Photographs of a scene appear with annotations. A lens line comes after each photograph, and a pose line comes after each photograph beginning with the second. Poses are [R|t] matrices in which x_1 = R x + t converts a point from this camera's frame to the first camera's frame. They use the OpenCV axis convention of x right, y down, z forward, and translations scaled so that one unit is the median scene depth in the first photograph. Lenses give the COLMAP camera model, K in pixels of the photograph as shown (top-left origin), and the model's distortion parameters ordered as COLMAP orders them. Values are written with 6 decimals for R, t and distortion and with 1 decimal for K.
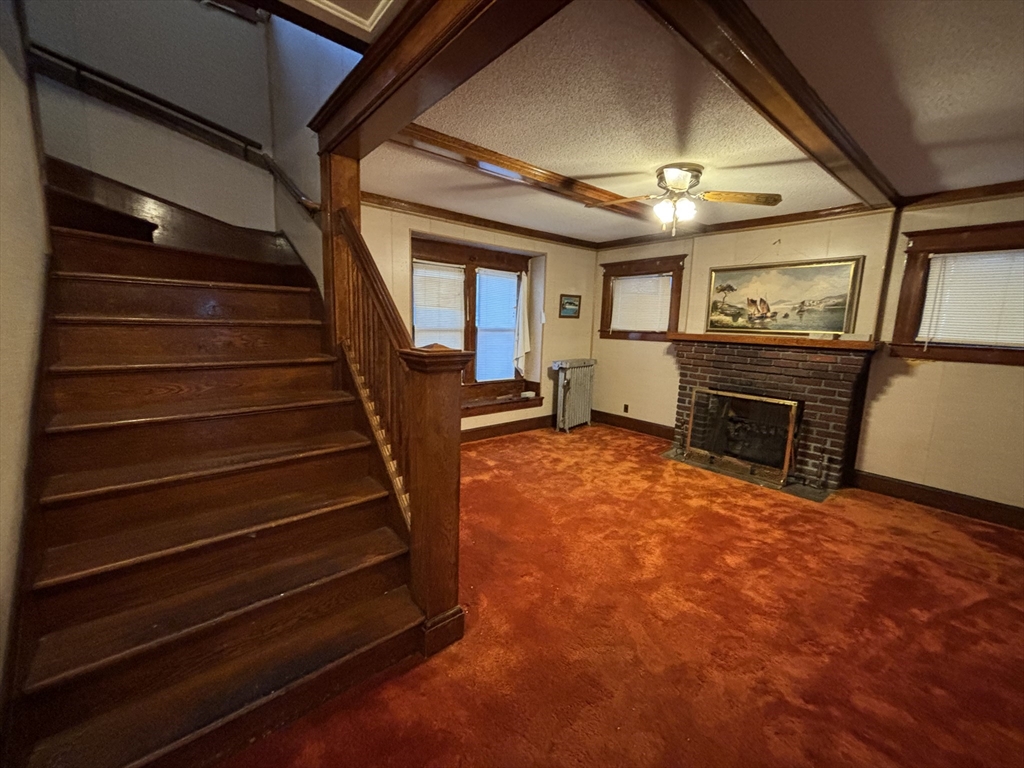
lens RADIAL K [[411.6, 0, 512.0], [0, 411.6, 384.0], [0, 0, 1]] dist [-0.004489, -0.000082]
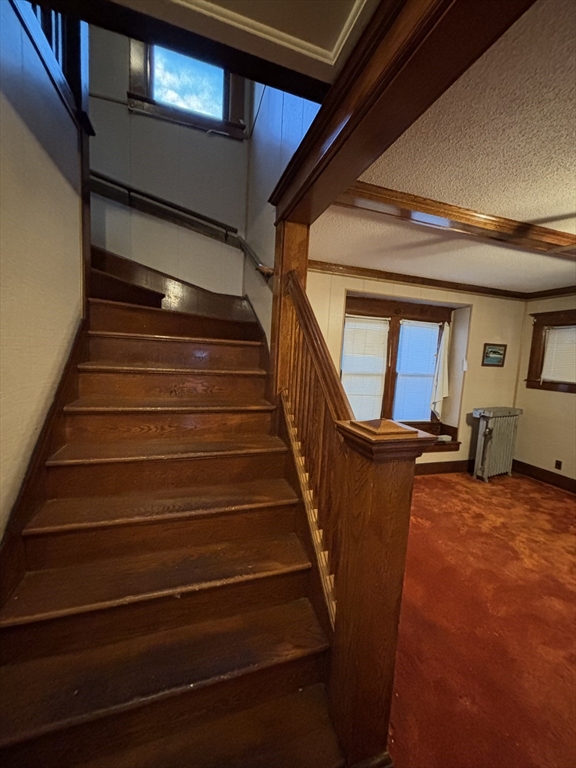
lens RADIAL K [[308.7, 0, 288.0], [0, 308.7, 384.0], [0, 0, 1]] dist [-0.004489, -0.000082]
pose [[0.925462, 0.058652, -0.374272, -0.071640], [-0.083381, 0.995252, -0.050212, -0.064513], [0.369549, 0.077677, 0.925959, 0.193750]]
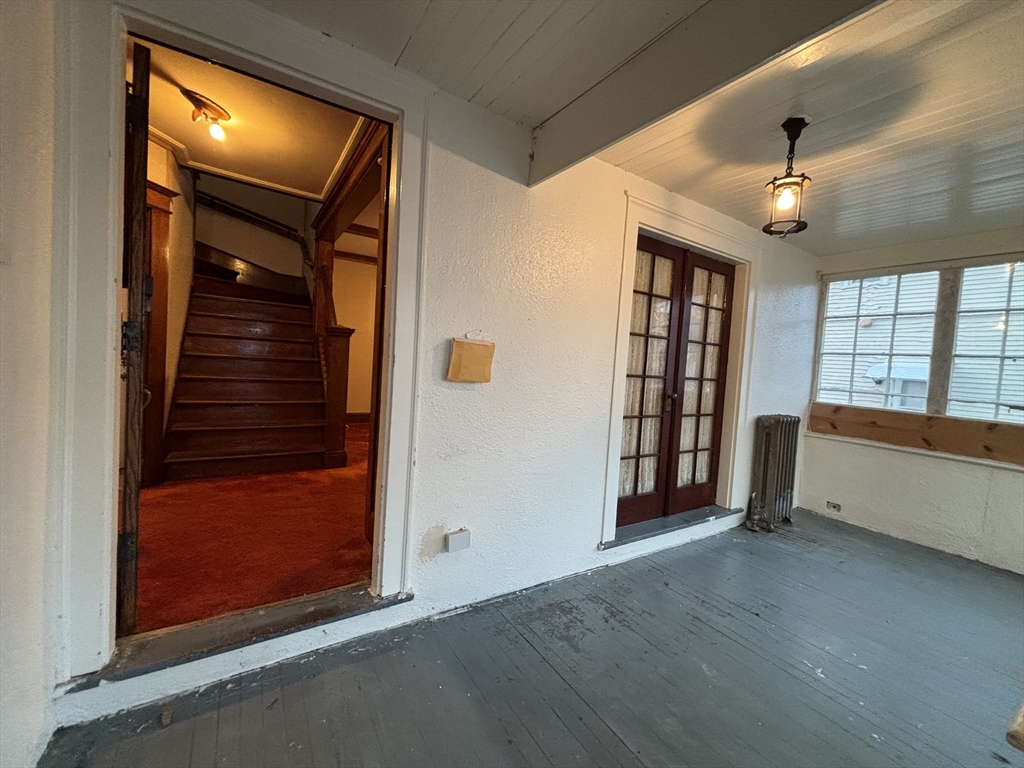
lens RADIAL K [[414.6, 0, 512.0], [0, 414.6, 384.0], [0, 0, 1]] dist [-0.001453, 0.001315]
pose [[0.990813, 0.041912, -0.128584, 0.555002], [-0.054717, 0.993708, -0.097726, 0.205426], [0.123679, 0.103864, 0.986872, -0.579448]]
